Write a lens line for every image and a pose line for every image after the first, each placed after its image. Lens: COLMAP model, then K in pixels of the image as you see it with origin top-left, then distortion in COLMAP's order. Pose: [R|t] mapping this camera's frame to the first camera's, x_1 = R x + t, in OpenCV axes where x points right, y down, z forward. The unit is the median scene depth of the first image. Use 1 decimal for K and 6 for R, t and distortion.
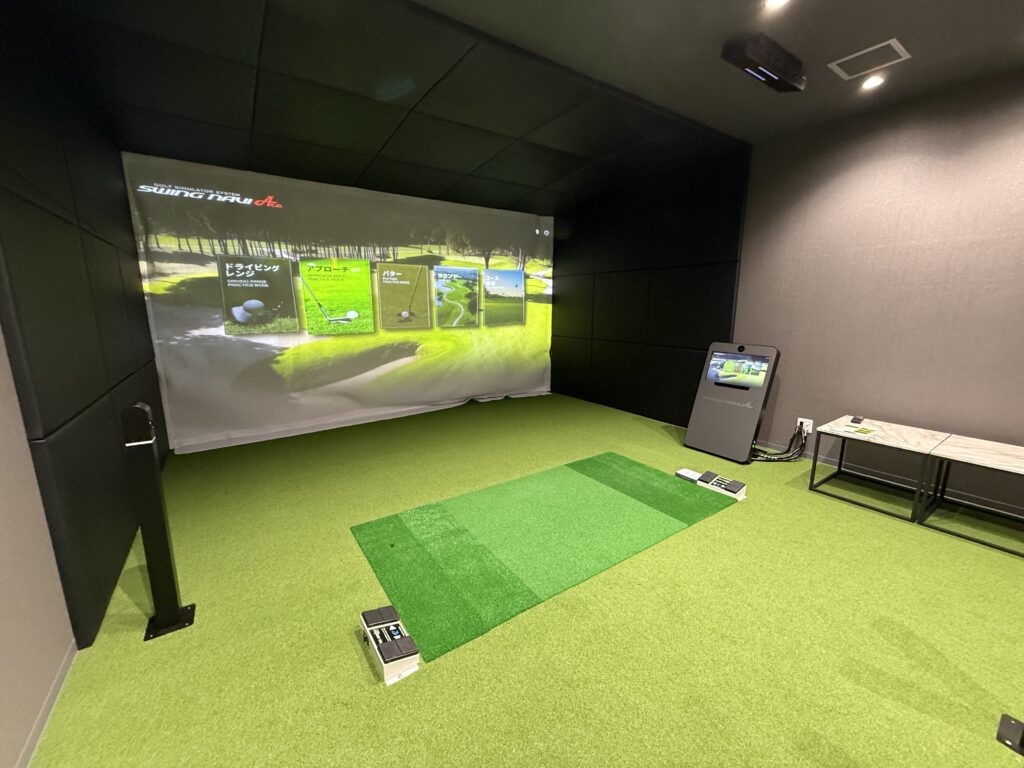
lens RADIAL K [[415.0, 0, 519.1], [0, 415.0, 384.5], [0, 0, 1]] dist [0.008989, 0.000002]
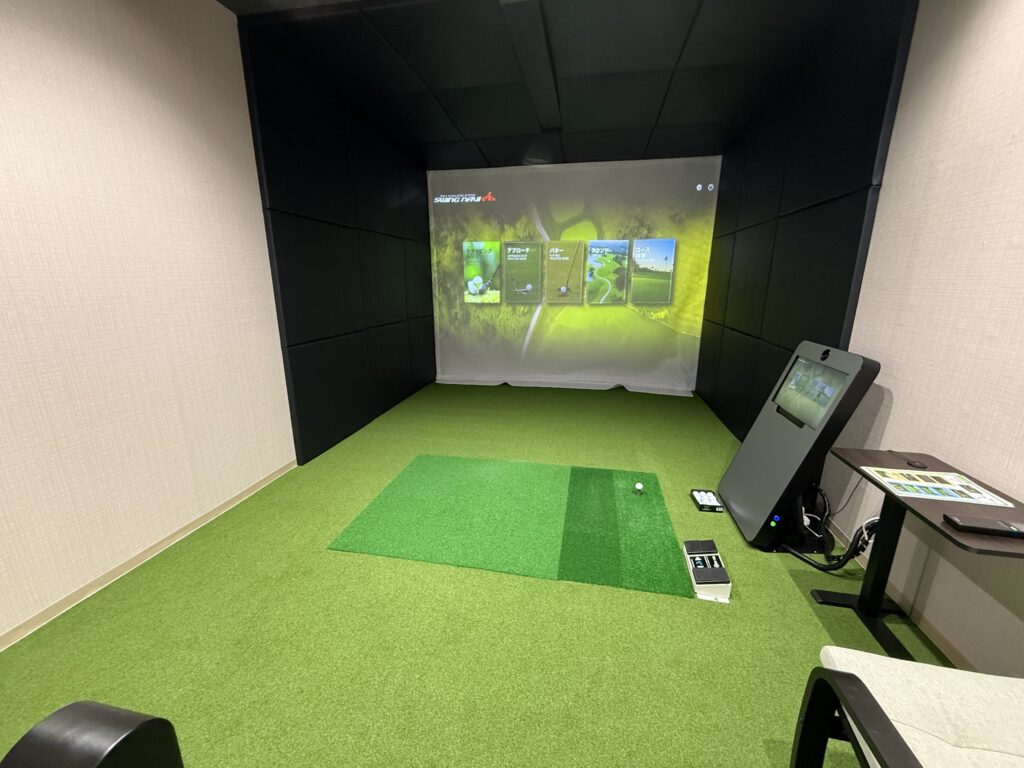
lens RADIAL K [[415.0, 0, 510.1], [0, 415.0, 384.3], [0, 0, 1]] dist [0.008989, 0.000002]
pose [[0.675346, 0.180742, -0.715010, 0.426736], [-0.132393, 0.983467, 0.123554, -0.047260], [0.725520, 0.011220, 0.688109, 0.189338]]
